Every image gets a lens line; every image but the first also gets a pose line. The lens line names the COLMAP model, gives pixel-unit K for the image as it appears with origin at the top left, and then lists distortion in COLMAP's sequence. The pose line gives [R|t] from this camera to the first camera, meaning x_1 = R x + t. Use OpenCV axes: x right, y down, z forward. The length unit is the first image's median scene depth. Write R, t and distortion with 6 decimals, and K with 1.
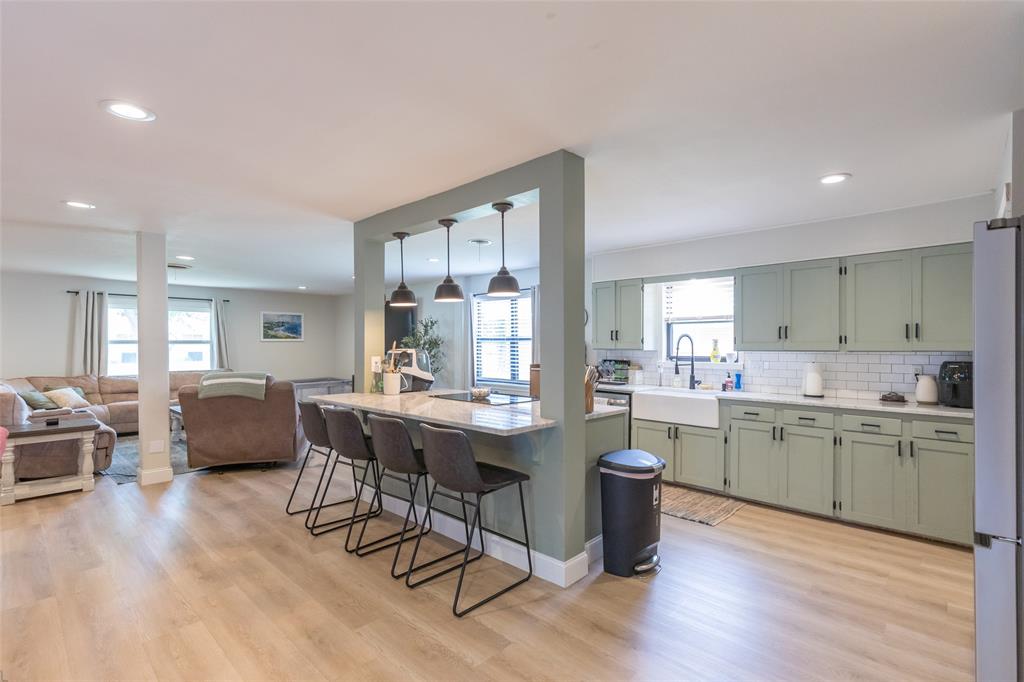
lens RADIAL K [[471.4, 0, 507.9], [0, 471.4, 343.5], [0, 0, 1]] dist [0.012219, 0.001451]
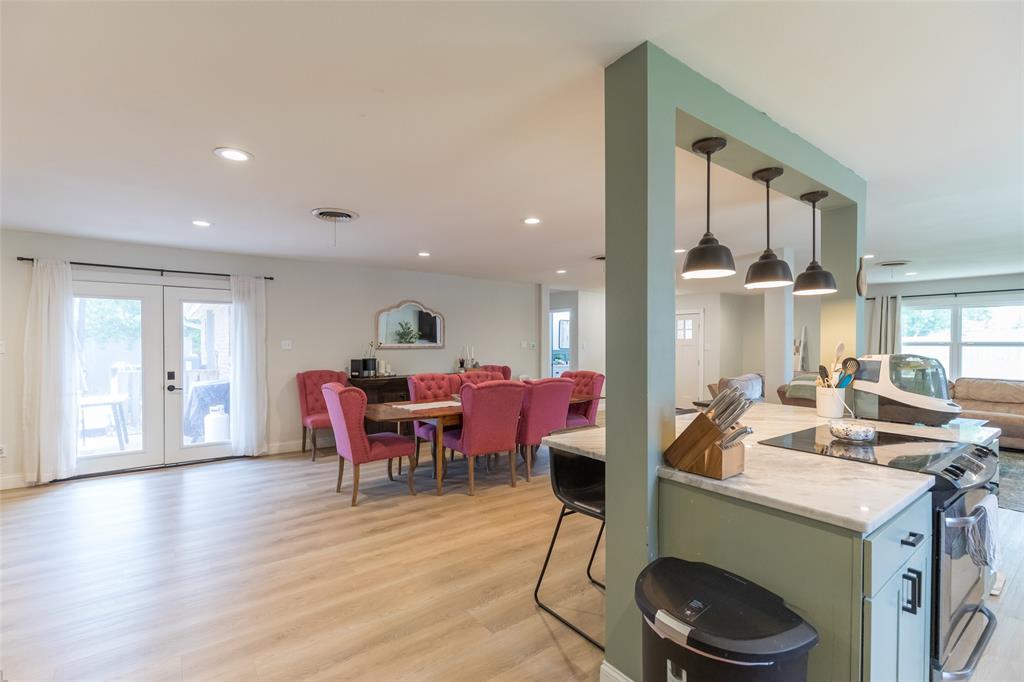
lens RADIAL K [[471.4, 0, 513.6], [0, 471.4, 346.1], [0, 0, 1]] dist [0.012219, 0.001451]
pose [[-0.162733, 0.004372, -0.986660, 0.522521], [-0.003628, 0.999981, 0.005030, -0.001825], [0.986664, 0.004398, -0.162714, 0.618206]]
